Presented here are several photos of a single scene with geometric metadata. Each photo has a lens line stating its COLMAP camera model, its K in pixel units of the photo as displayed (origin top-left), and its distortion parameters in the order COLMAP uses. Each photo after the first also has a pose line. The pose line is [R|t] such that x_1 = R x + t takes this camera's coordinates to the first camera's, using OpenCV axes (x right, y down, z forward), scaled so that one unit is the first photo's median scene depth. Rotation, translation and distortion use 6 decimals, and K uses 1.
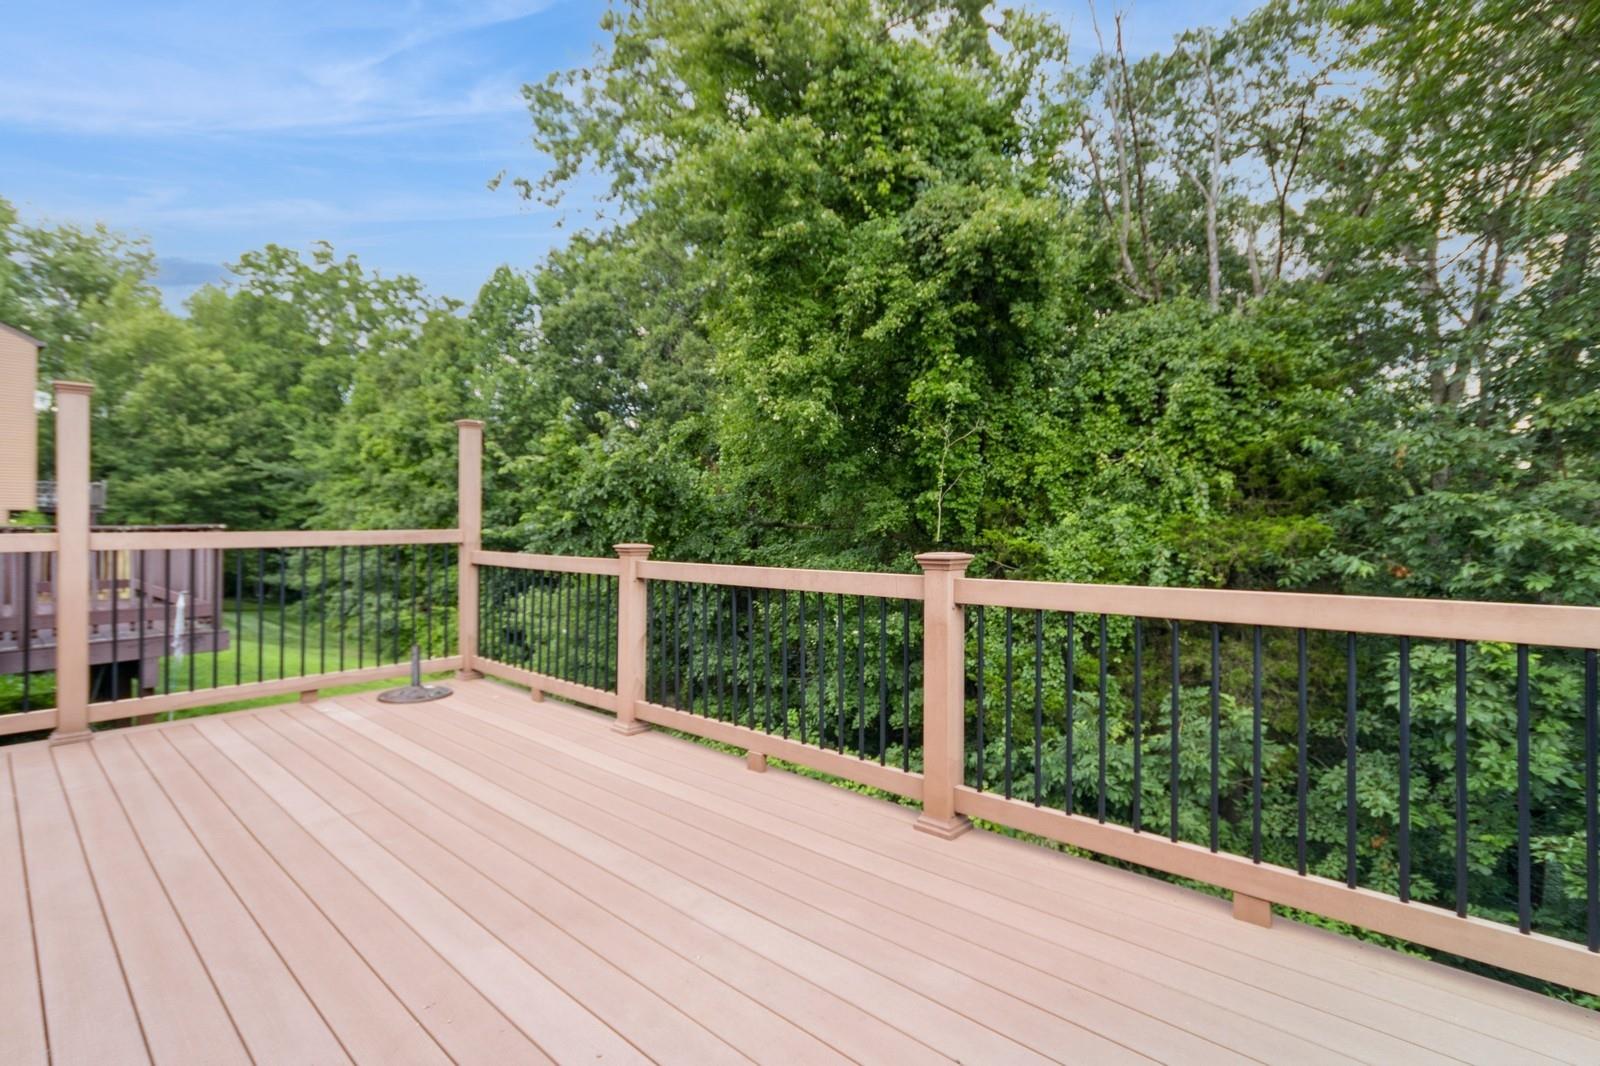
lens RADIAL K [[767.4, 0, 810.9], [0, 767.4, 539.6], [0, 0, 1]] dist [-0.020409, 0.017131]
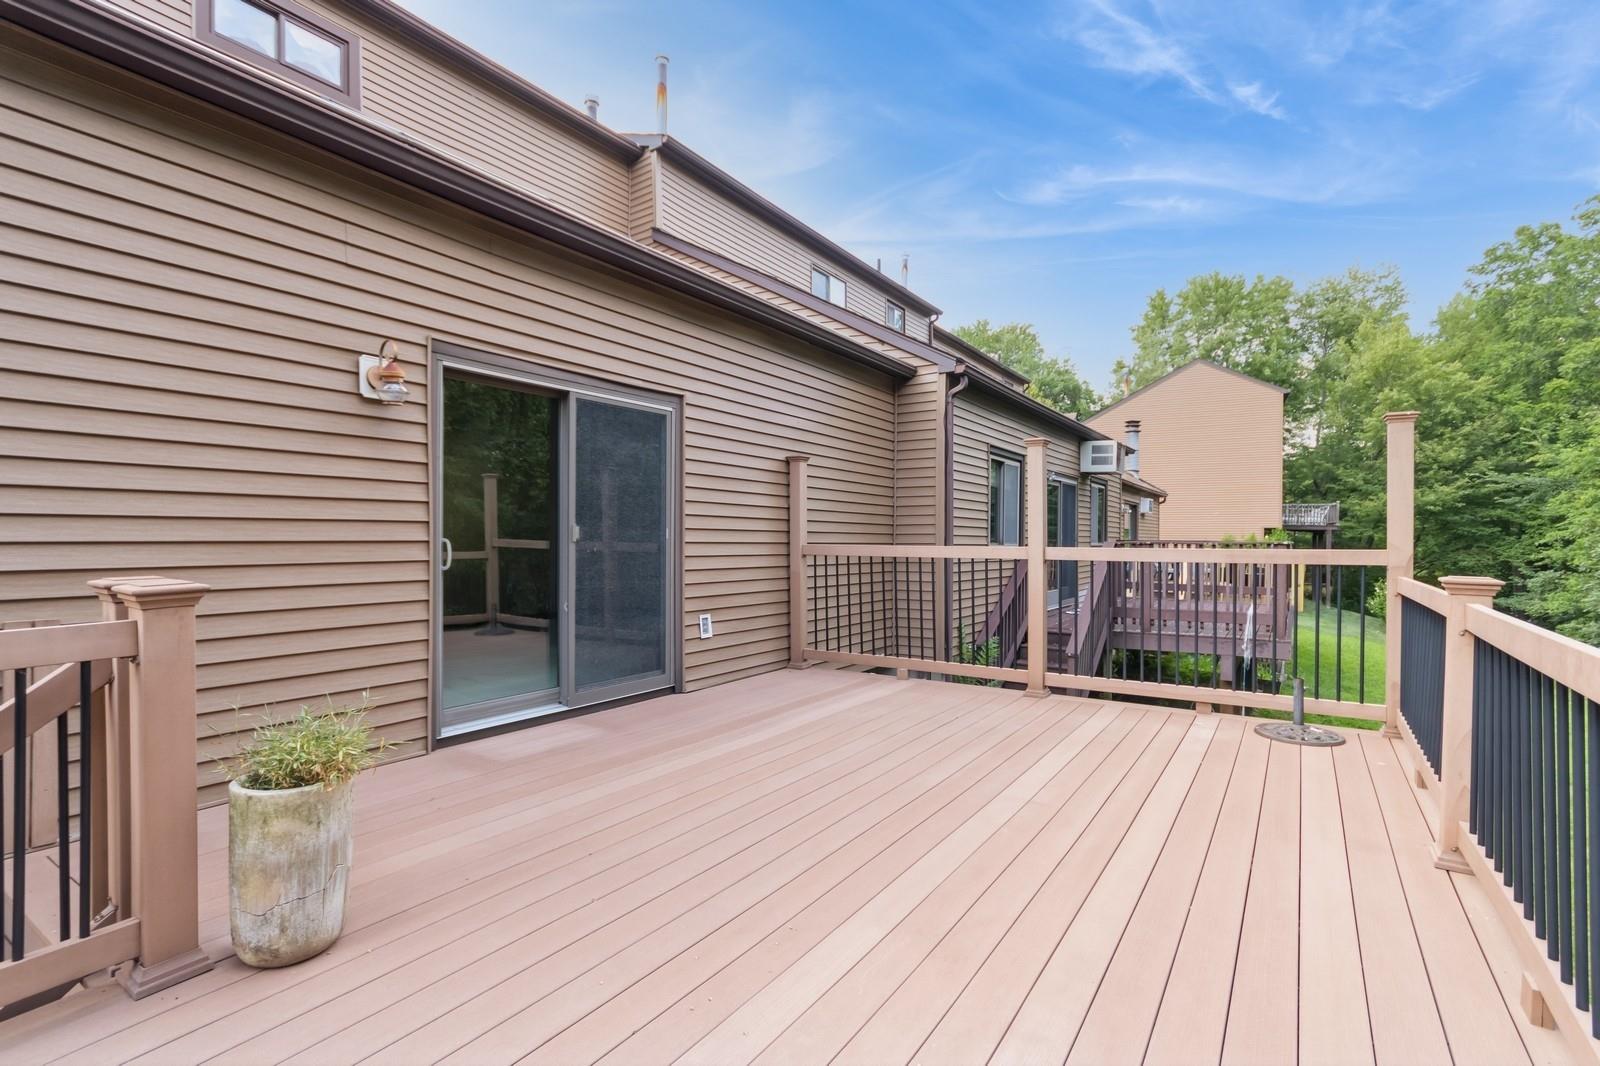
lens RADIAL K [[767.4, 0, 810.9], [0, 767.4, 539.6], [0, 0, 1]] dist [-0.020409, 0.017131]
pose [[0.159735, 0.008329, -0.987125, 0.153907], [-0.029068, 0.999570, 0.003730, -0.005775], [0.986732, 0.028098, 0.159908, 0.170468]]
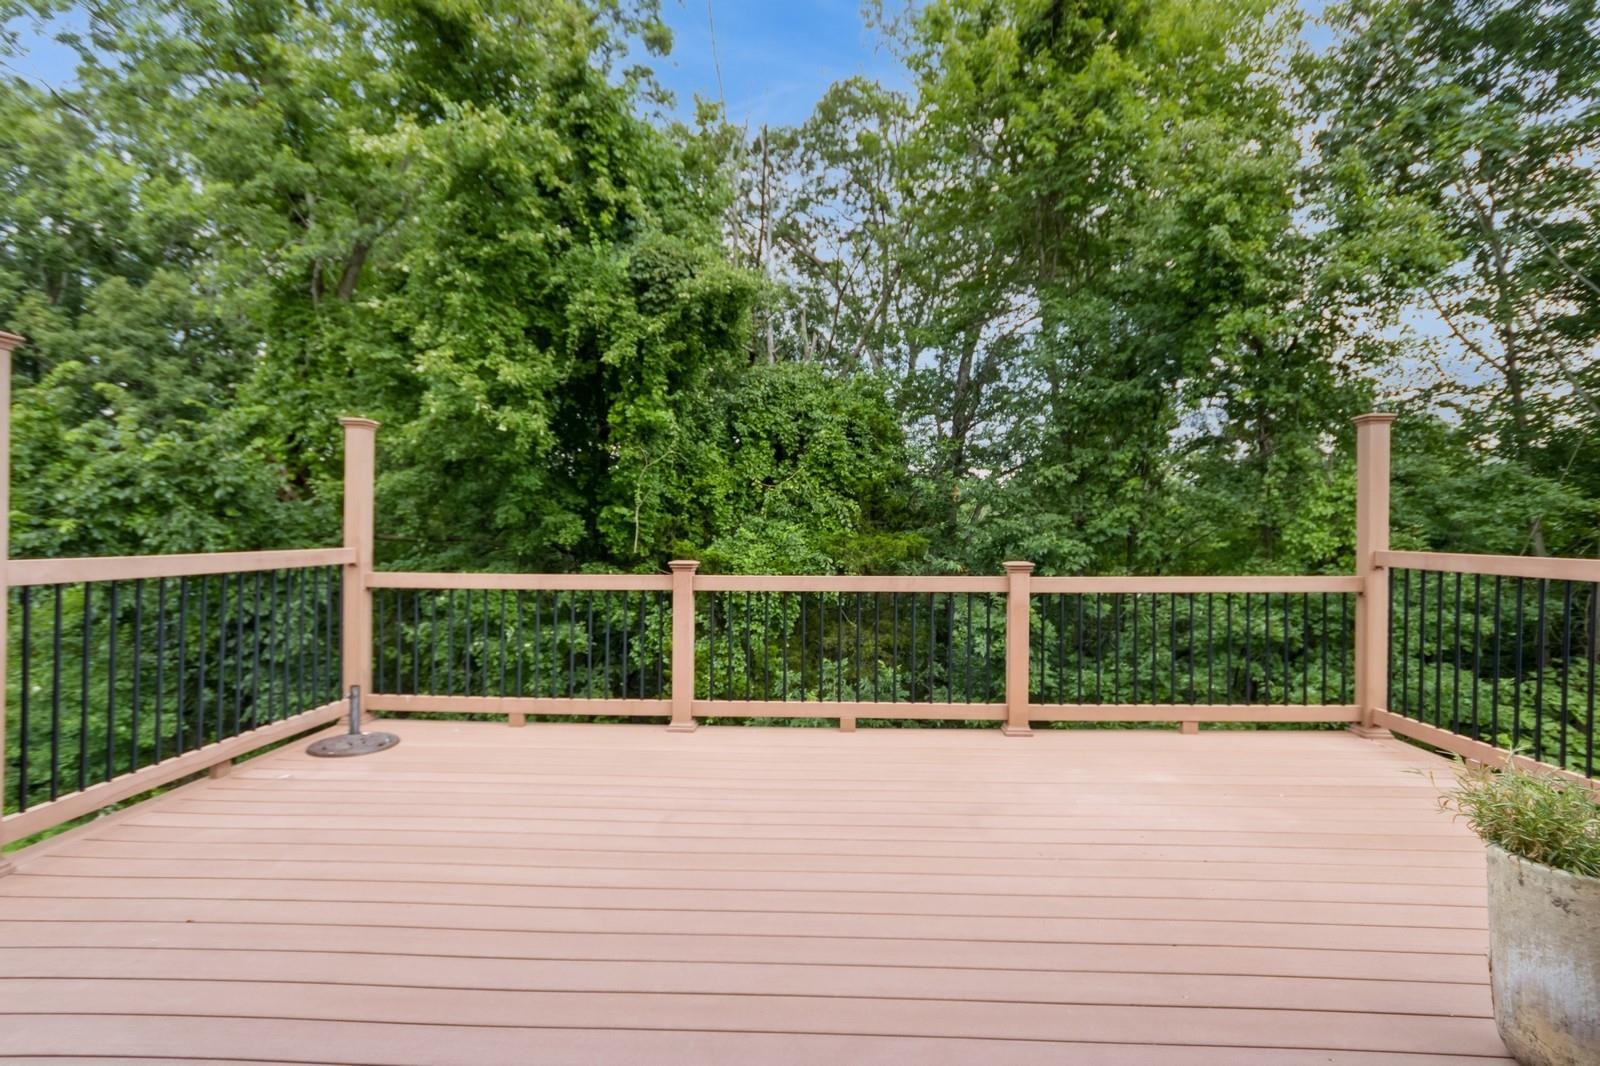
lens RADIAL K [[757.5, 0, 800.6], [0, 757.5, 562.4], [0, 0, 1]] dist [-0.000765, -0.000185]
pose [[0.770467, -0.022193, 0.637094, -0.372220], [0.010628, 0.999702, 0.021972, -0.006493], [-0.637391, -0.010158, 0.770473, 0.020774]]
